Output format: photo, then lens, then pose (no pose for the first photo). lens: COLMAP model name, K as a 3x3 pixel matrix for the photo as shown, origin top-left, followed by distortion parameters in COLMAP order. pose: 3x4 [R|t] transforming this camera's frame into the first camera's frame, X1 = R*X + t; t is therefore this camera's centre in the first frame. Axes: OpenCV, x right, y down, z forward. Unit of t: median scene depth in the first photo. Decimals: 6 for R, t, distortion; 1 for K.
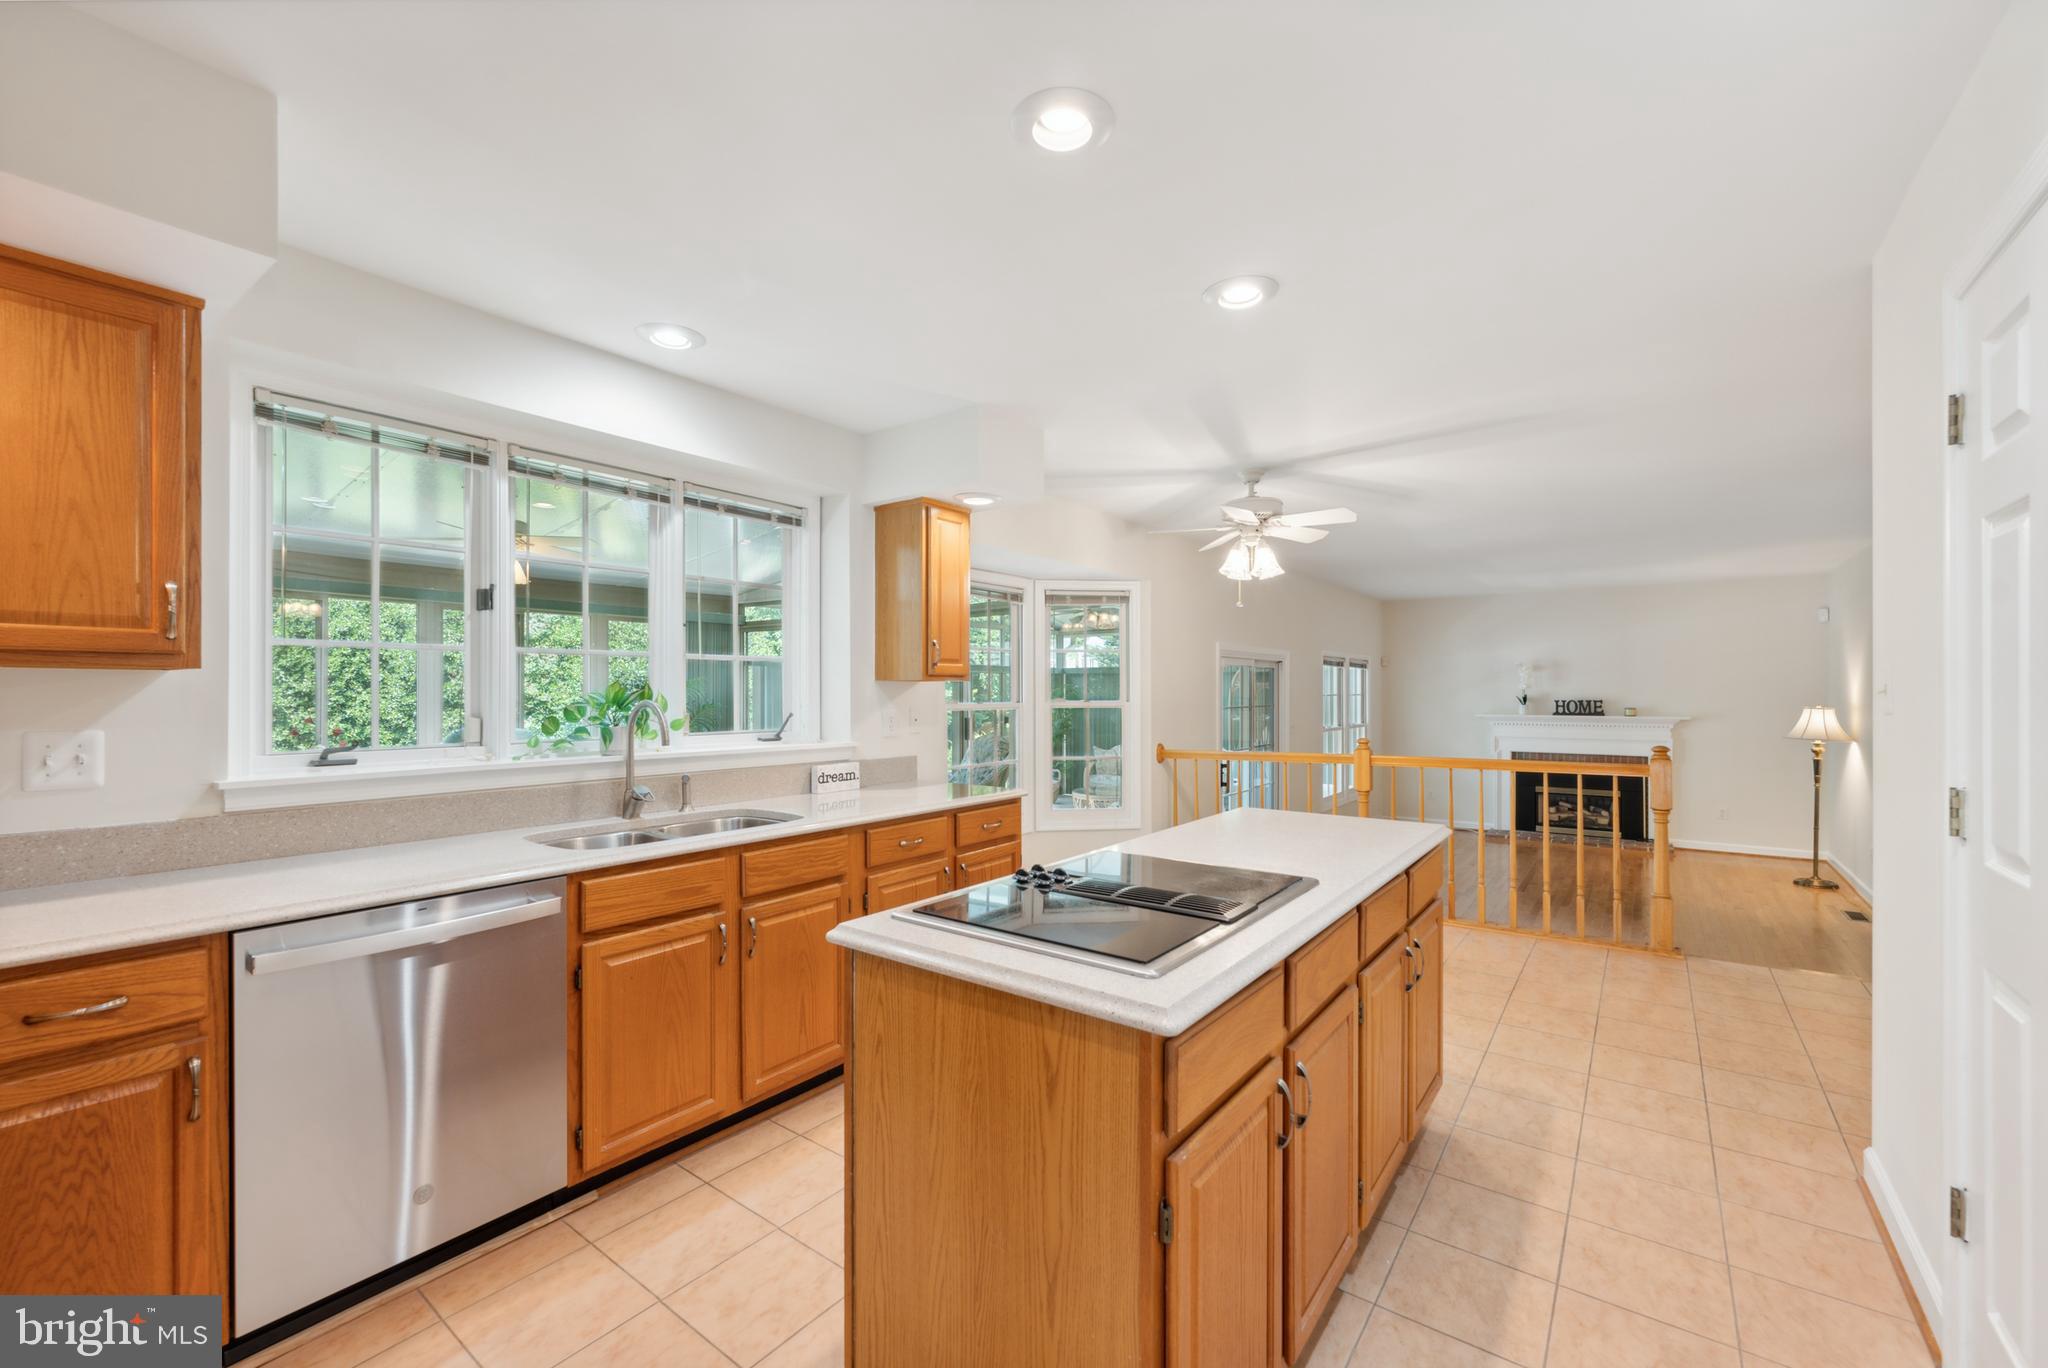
lens RADIAL K [[839.3, 0, 1024.9], [0, 839.3, 697.7], [0, 0, 1]] dist [0.000300, -0.000516]
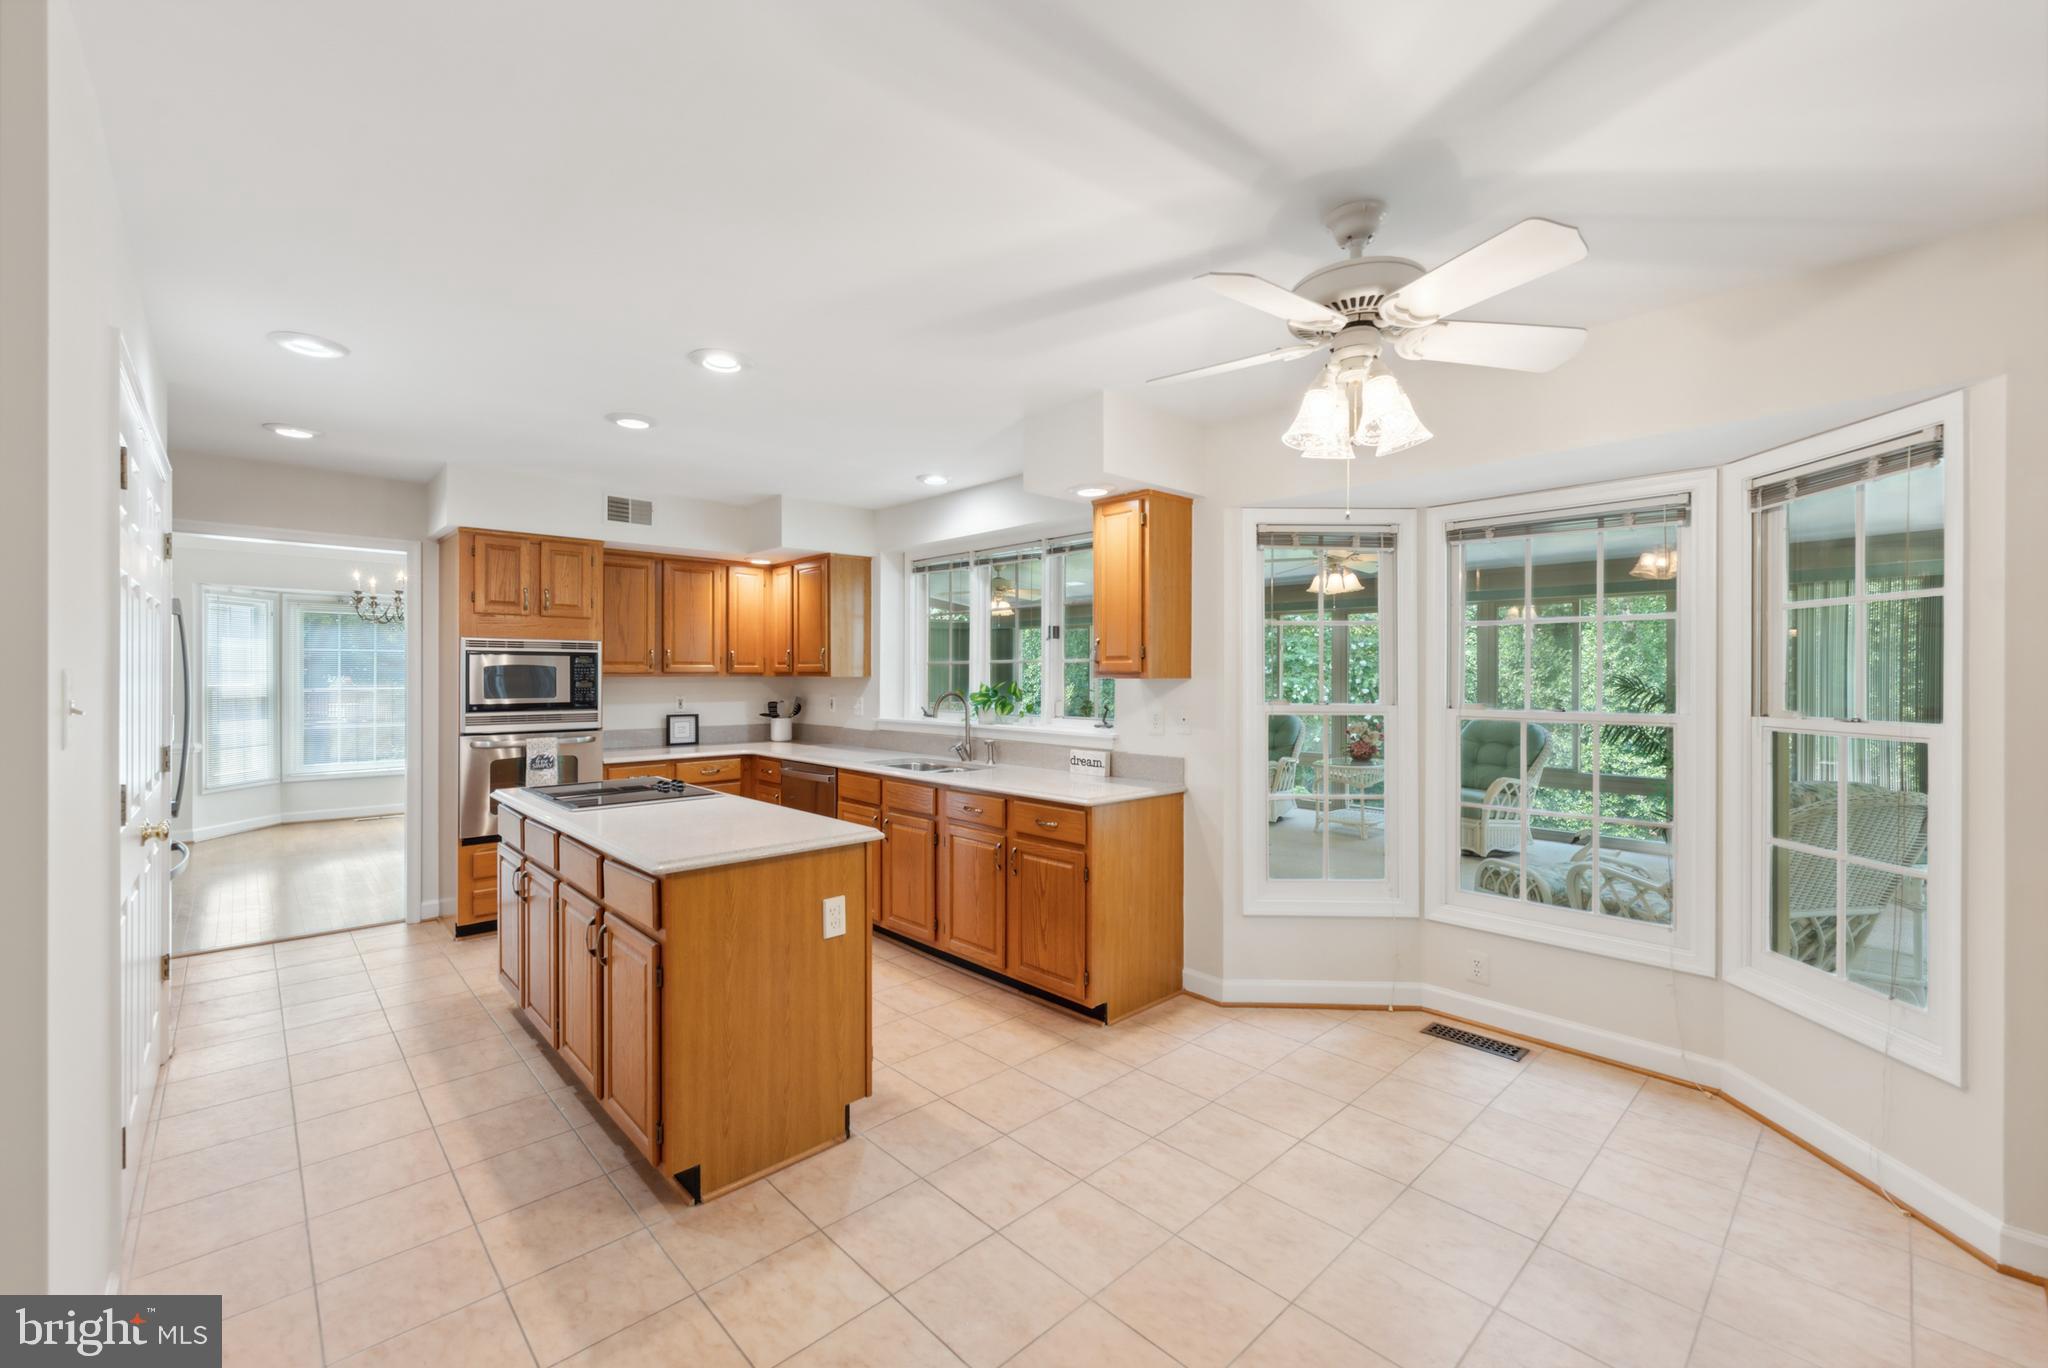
lens RADIAL K [[839.3, 0, 1013.6], [0, 839.3, 683.4], [0, 0, 1]] dist [0.000300, -0.000516]
pose [[-0.182818, 0.008476, -0.983110, 1.236601], [-0.007769, 0.999919, 0.010065, -0.032678], [0.983116, 0.009478, -0.182737, 1.483483]]
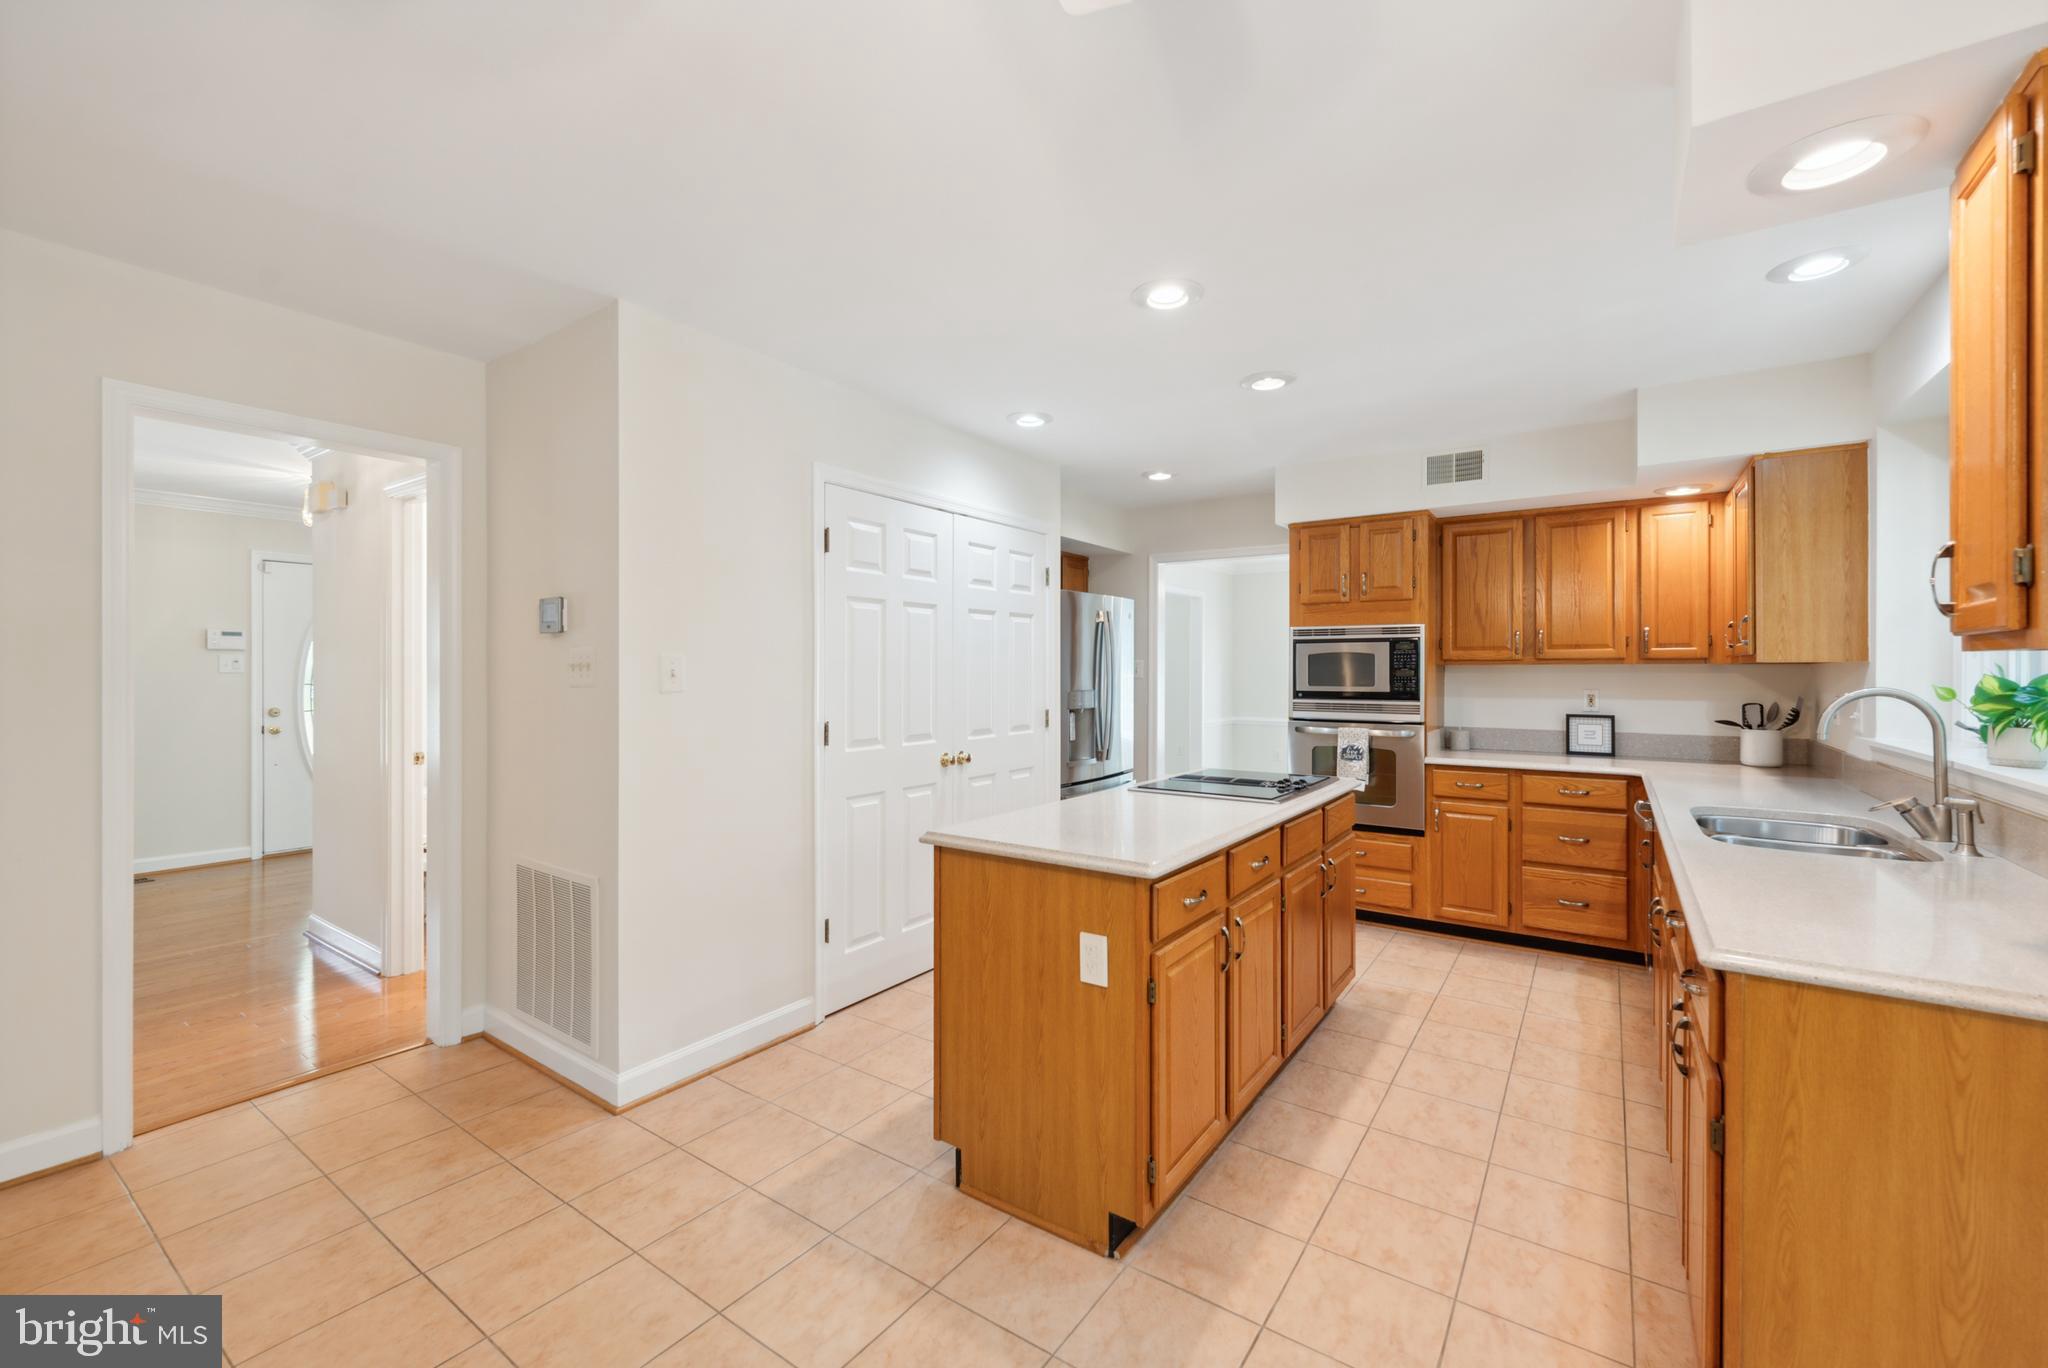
lens RADIAL K [[839.3, 0, 1013.6], [0, 839.3, 672.3], [0, 0, 1]] dist [0.000300, -0.000516]
pose [[-0.999584, -0.003608, -0.028598, 0.437891], [-0.003925, 0.999931, 0.011041, -0.020991], [0.028556, 0.011149, -0.999530, 1.854891]]
